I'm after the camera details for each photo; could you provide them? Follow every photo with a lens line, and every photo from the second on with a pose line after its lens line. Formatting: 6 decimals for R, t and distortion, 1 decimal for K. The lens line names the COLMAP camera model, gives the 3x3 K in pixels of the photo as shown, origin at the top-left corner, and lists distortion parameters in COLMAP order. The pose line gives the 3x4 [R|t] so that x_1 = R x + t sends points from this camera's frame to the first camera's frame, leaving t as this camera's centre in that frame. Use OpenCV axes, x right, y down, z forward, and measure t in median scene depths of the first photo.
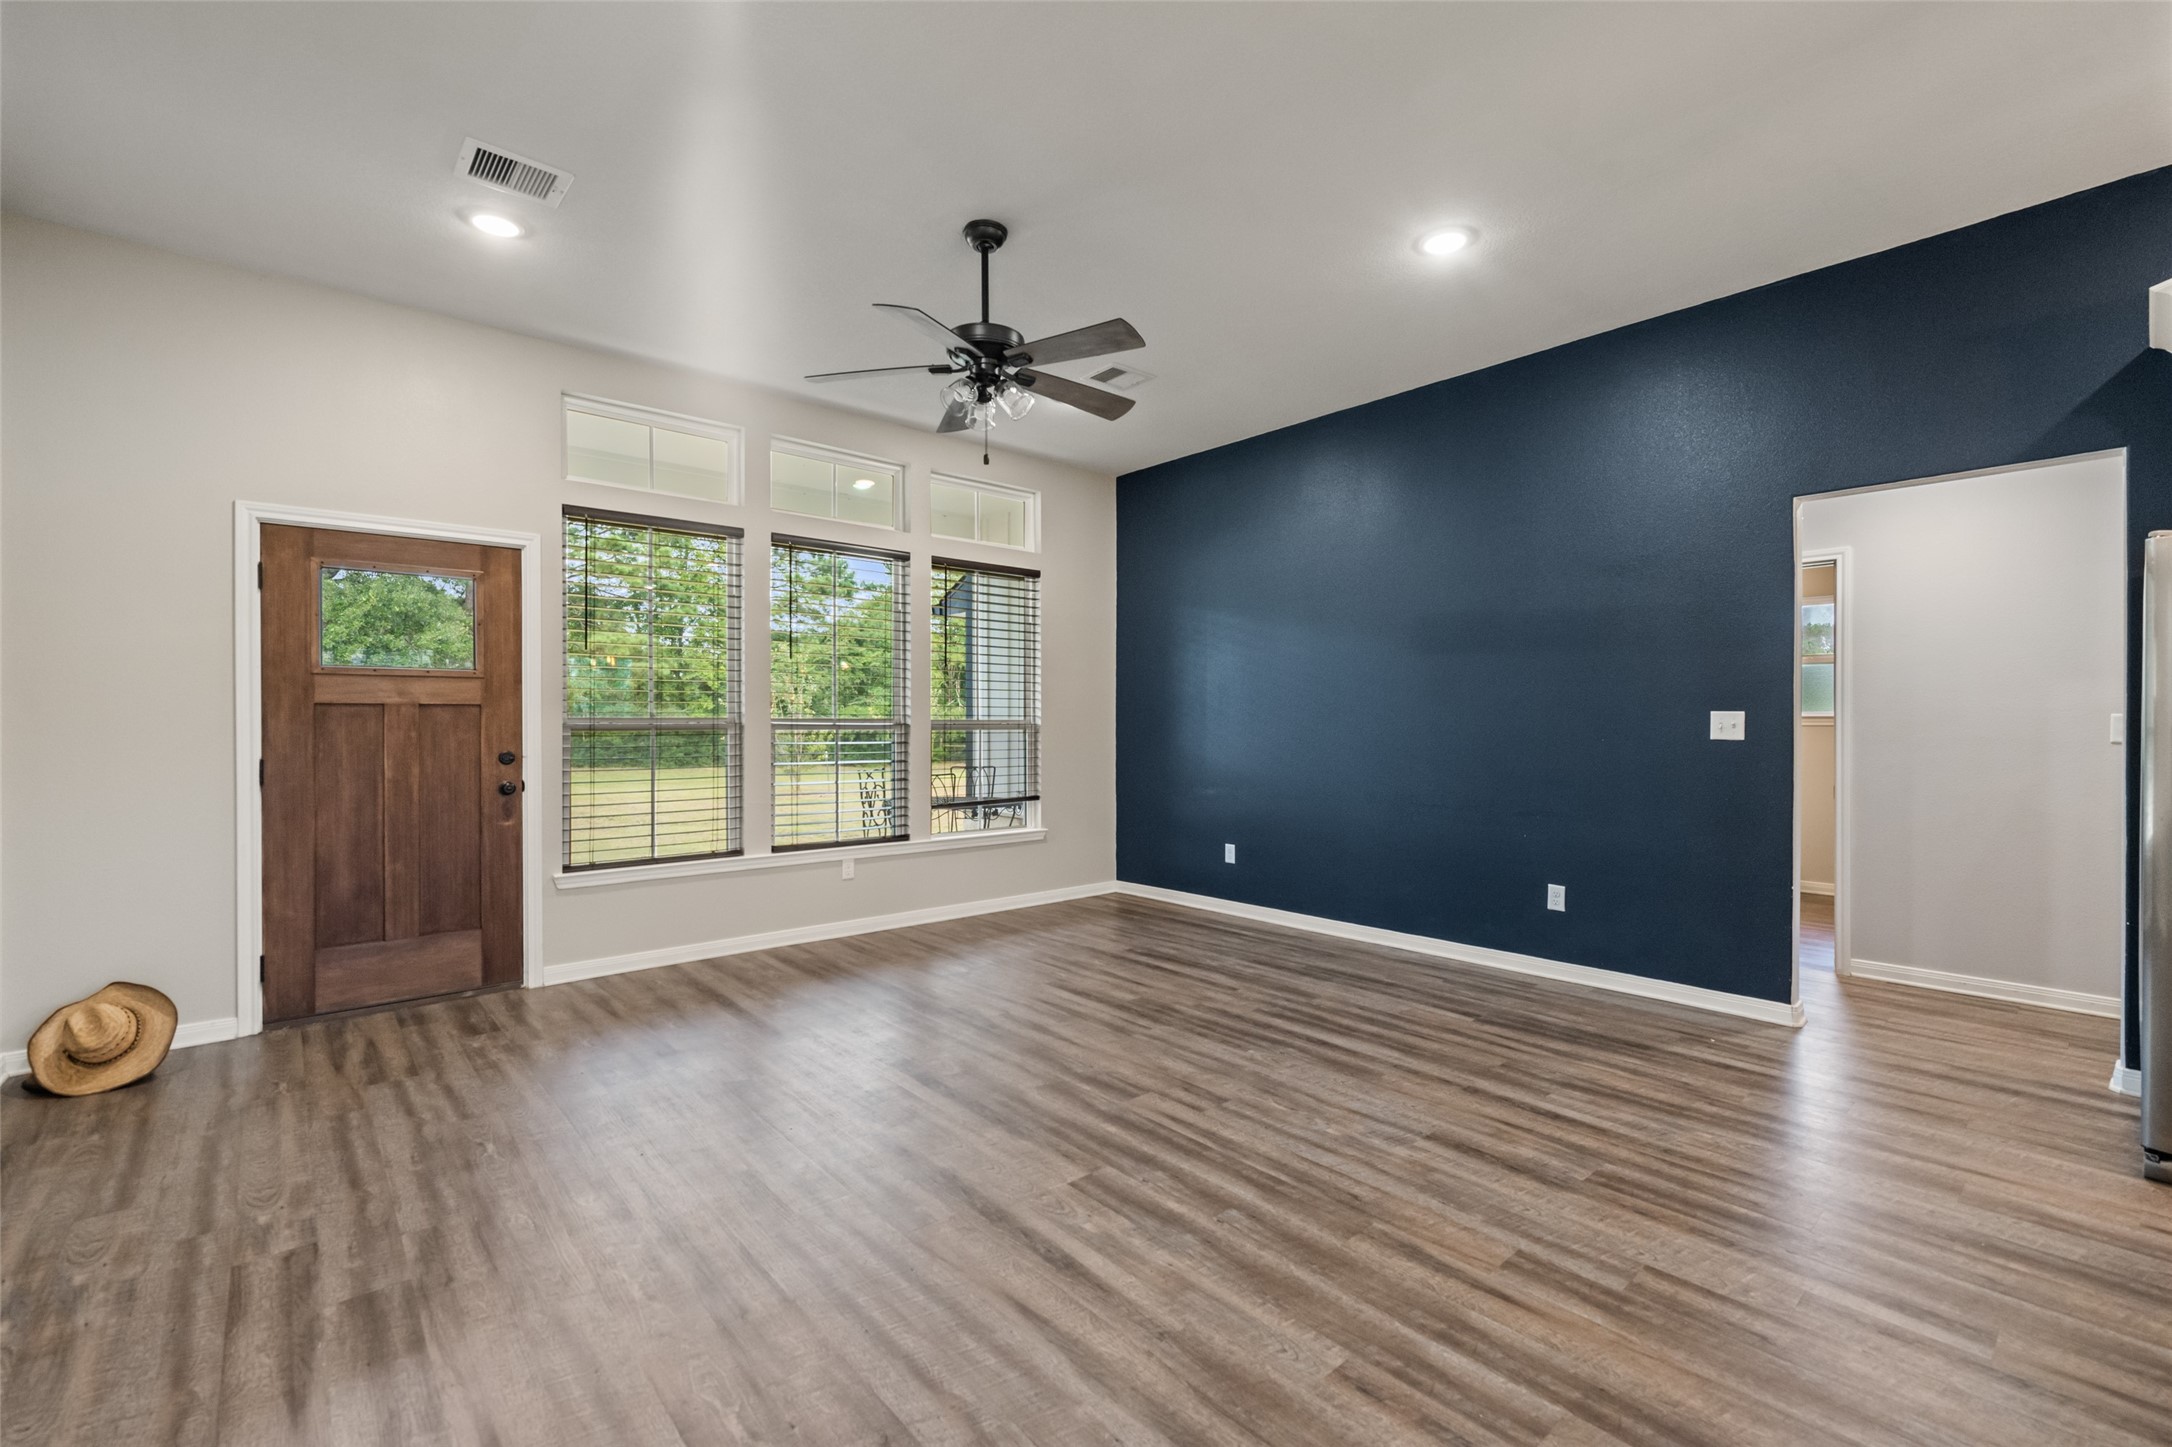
lens RADIAL K [[930.0, 0, 1086.0], [0, 930.0, 723.5], [0, 0, 1]] dist [-0.000683, -0.000051]
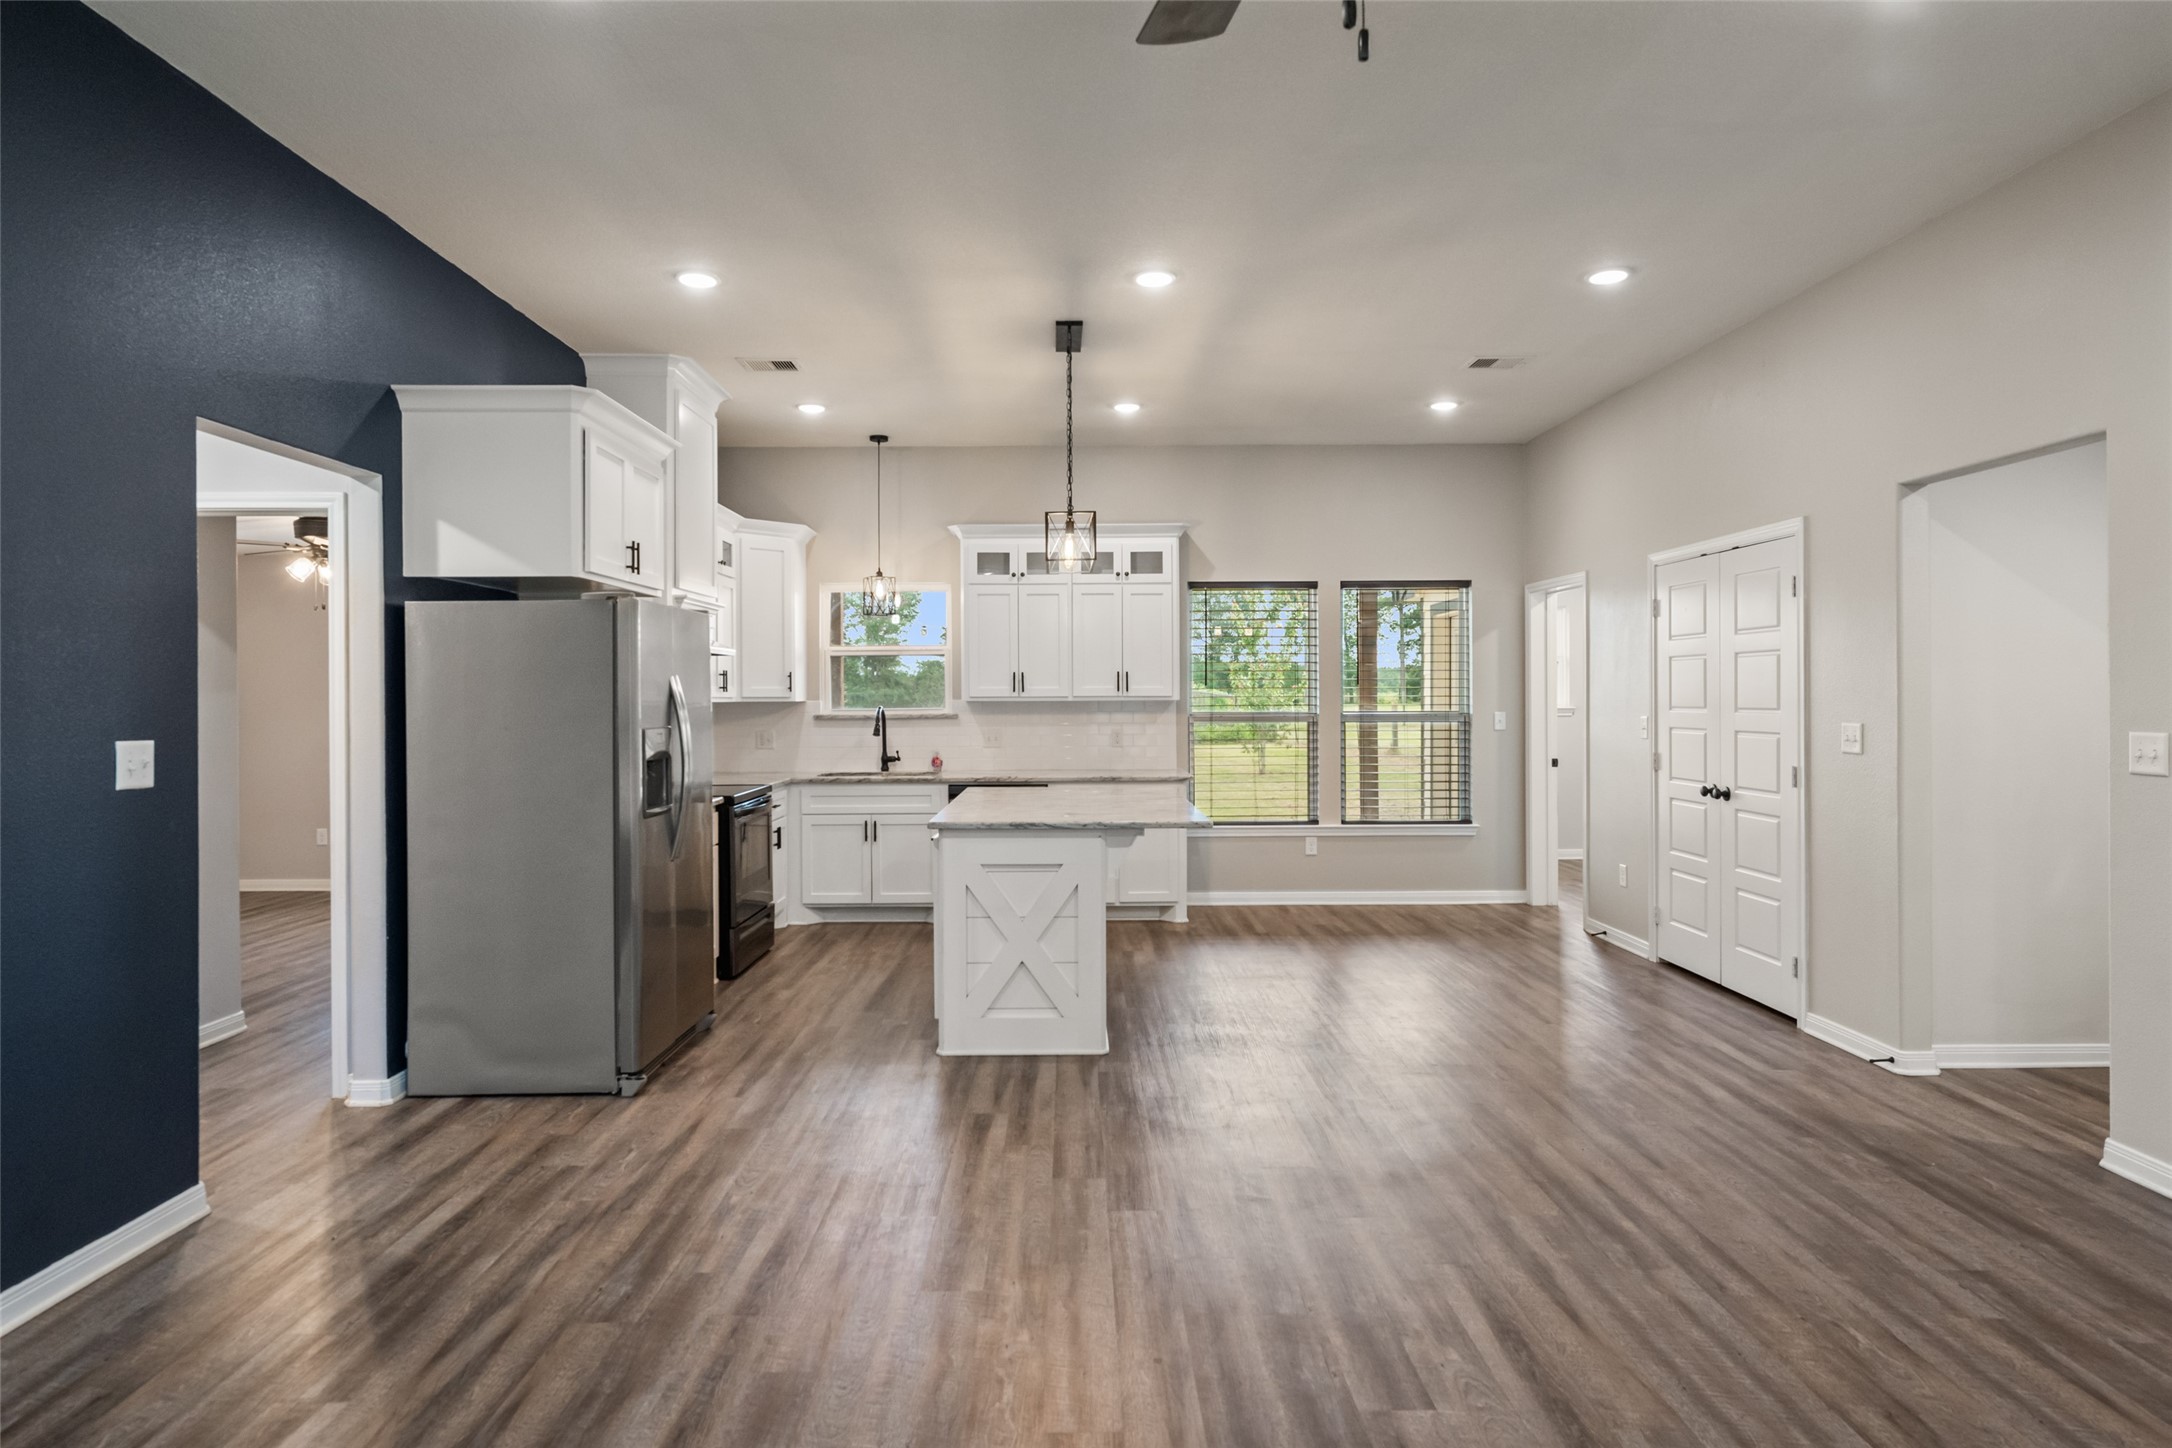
lens RADIAL K [[1217.8, 0, 1084.4], [0, 1217.8, 697.4], [0, 0, 1]] dist [0.005976, 0.000487]
pose [[-0.759643, 0.003367, 0.650332, -0.287402], [0.005566, 0.999984, 0.001323, -0.040133], [-0.650317, 0.004625, -0.759649, 1.264044]]
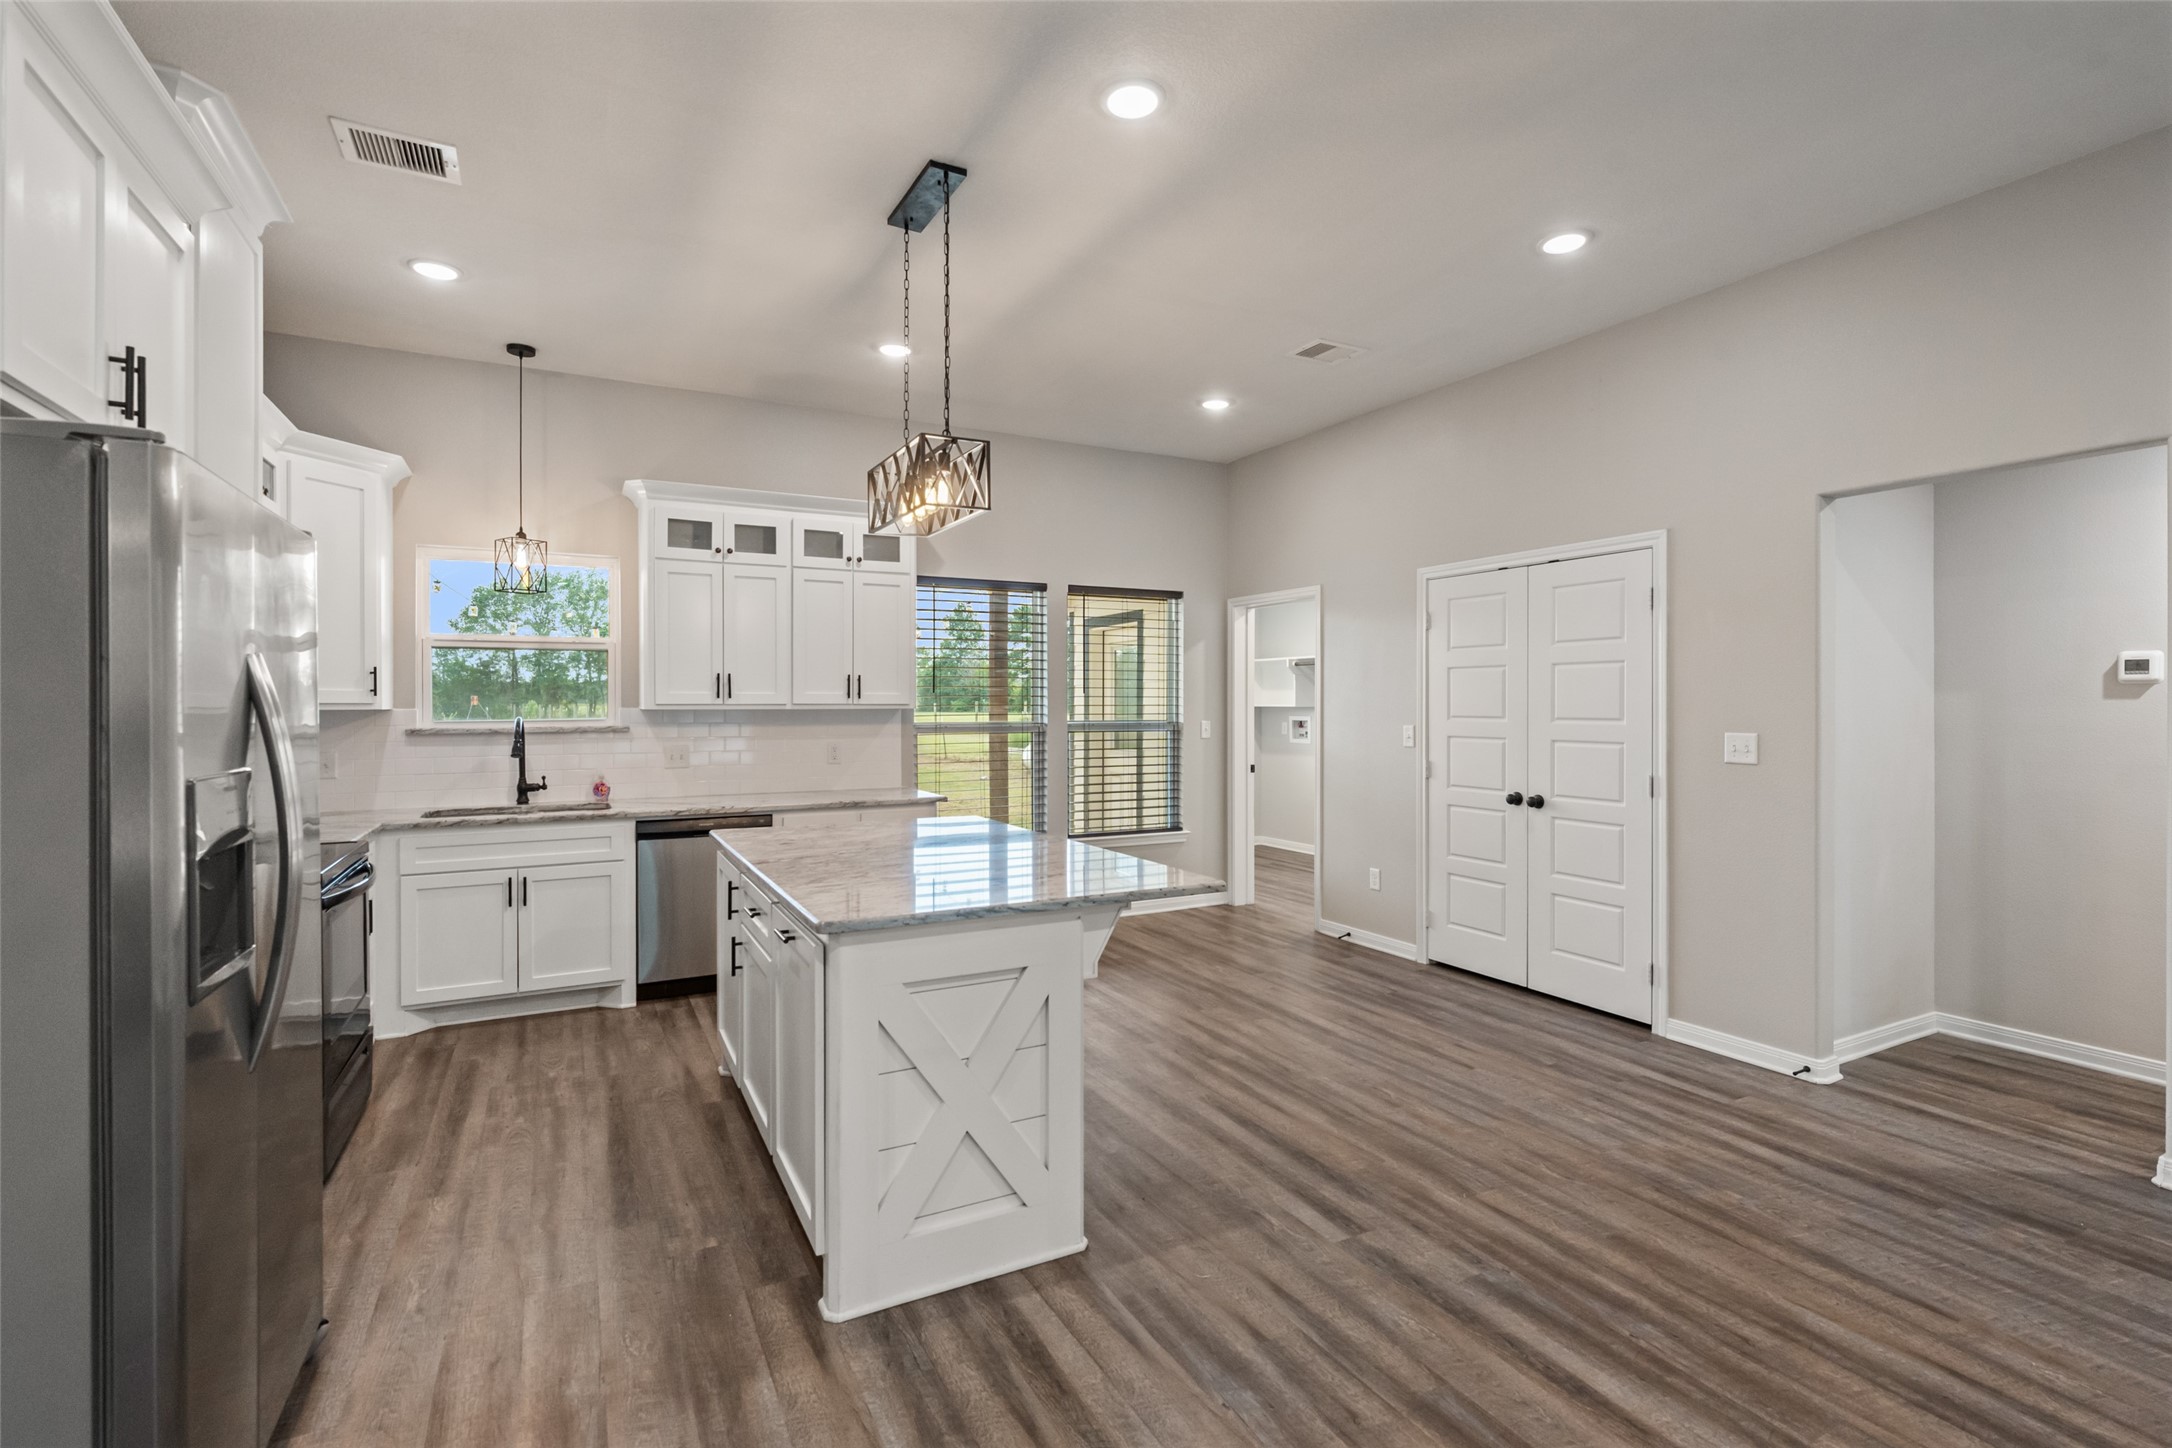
lens RADIAL K [[986.2, 0, 1088.2], [0, 986.2, 706.9], [0, 0, 1]] dist [0.003509, -0.000512]
pose [[-0.973111, 0.000562, 0.230335, 0.363937], [0.001472, 0.999992, 0.003780, -0.040042], [-0.230331, 0.004017, -0.973104, 0.944854]]
